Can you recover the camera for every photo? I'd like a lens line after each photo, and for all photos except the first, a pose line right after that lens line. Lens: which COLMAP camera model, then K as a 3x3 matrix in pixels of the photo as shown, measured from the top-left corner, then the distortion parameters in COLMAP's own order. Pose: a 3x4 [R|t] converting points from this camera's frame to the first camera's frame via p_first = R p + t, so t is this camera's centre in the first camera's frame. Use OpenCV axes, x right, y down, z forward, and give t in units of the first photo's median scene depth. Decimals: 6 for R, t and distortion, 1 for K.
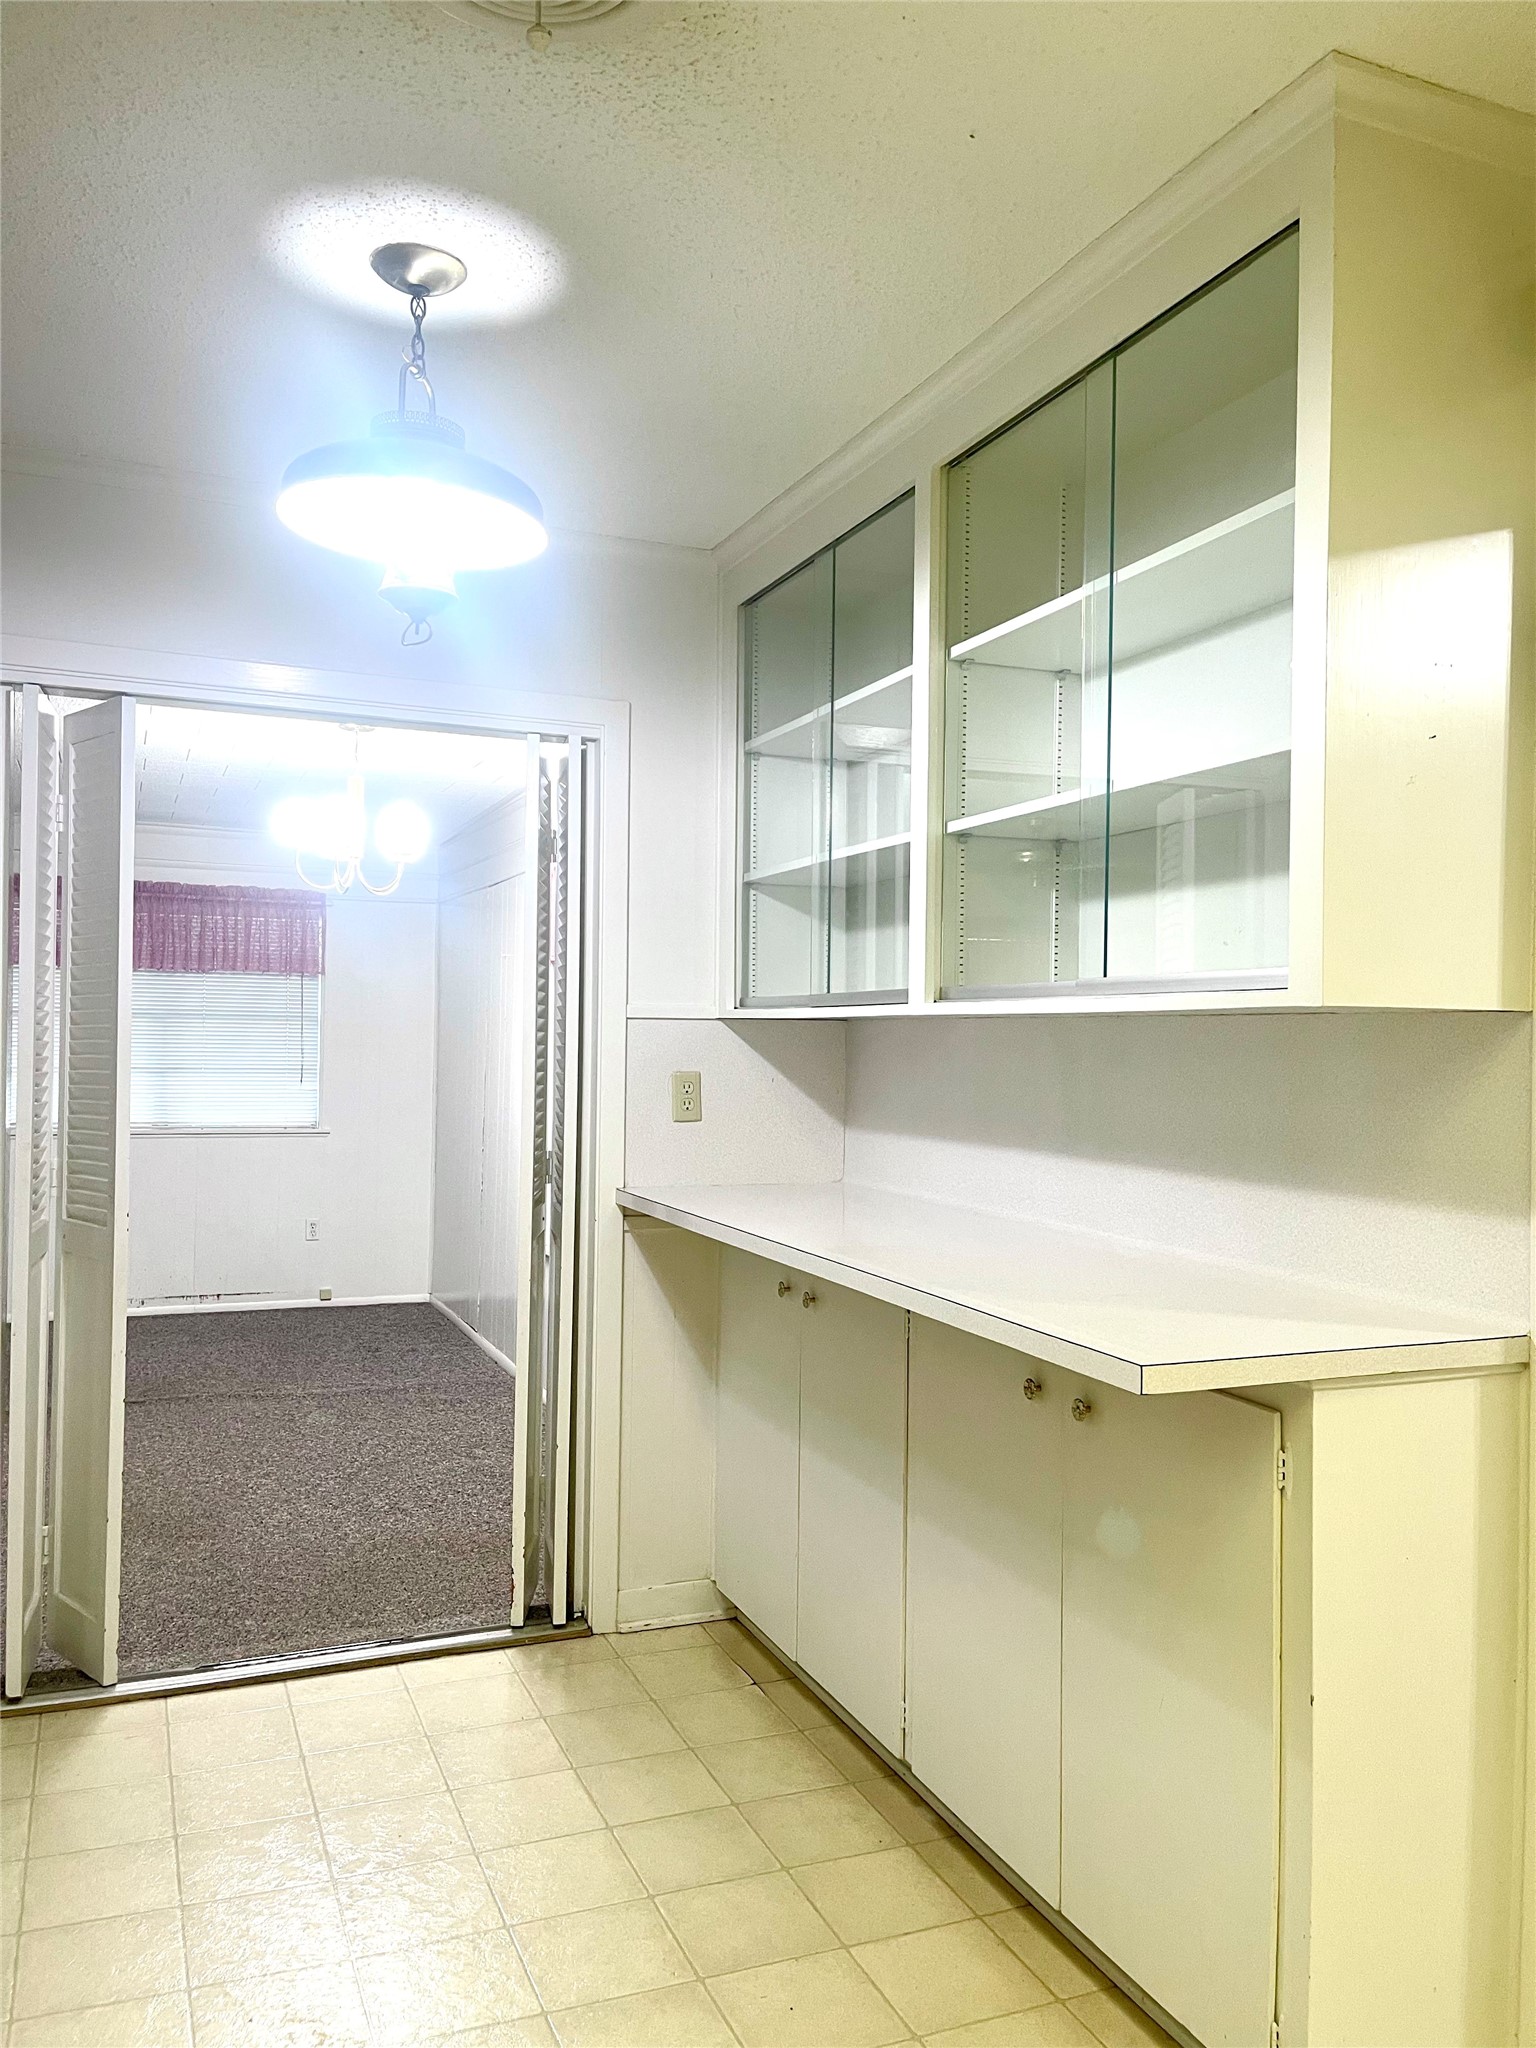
lens RADIAL K [[1534.3, 0, 764.2], [0, 1534.3, 1032.8], [0, 0, 1]] dist [0.042874, -0.014781]
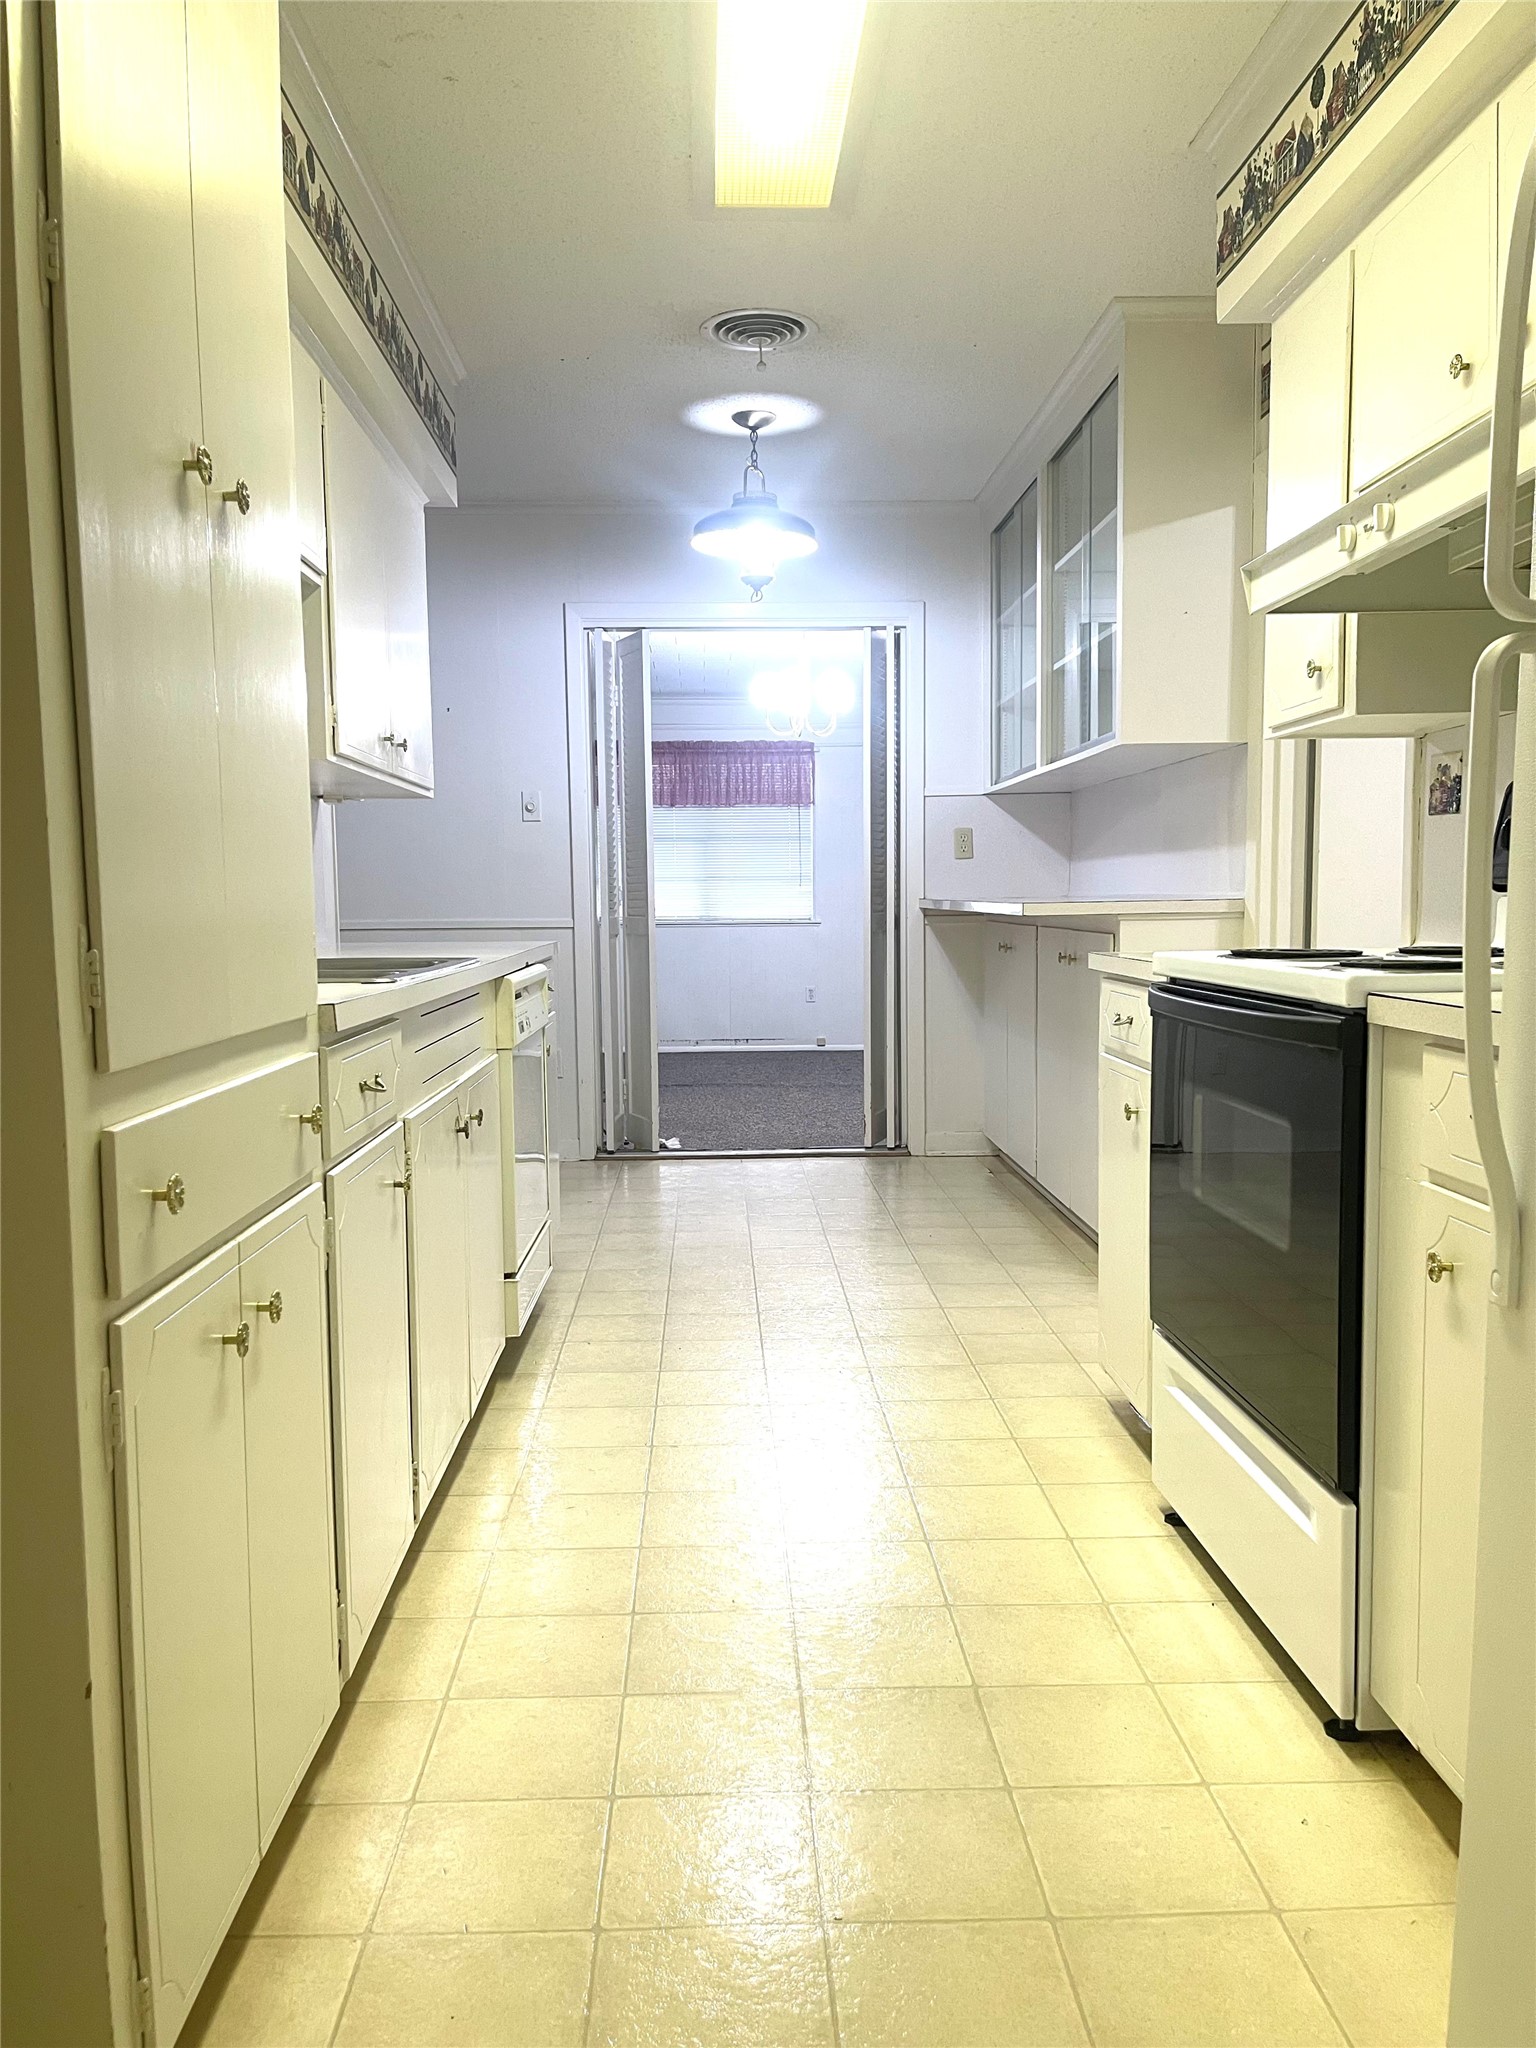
lens RADIAL K [[1534.3, 0, 761.9], [0, 1534.3, 1031.7], [0, 0, 1]] dist [0.042874, -0.014781]
pose [[0.935842, 0.005465, -0.352378, 0.337381], [0.027645, 0.995660, 0.088860, 0.093288], [0.351334, -0.092901, 0.931630, -0.647665]]
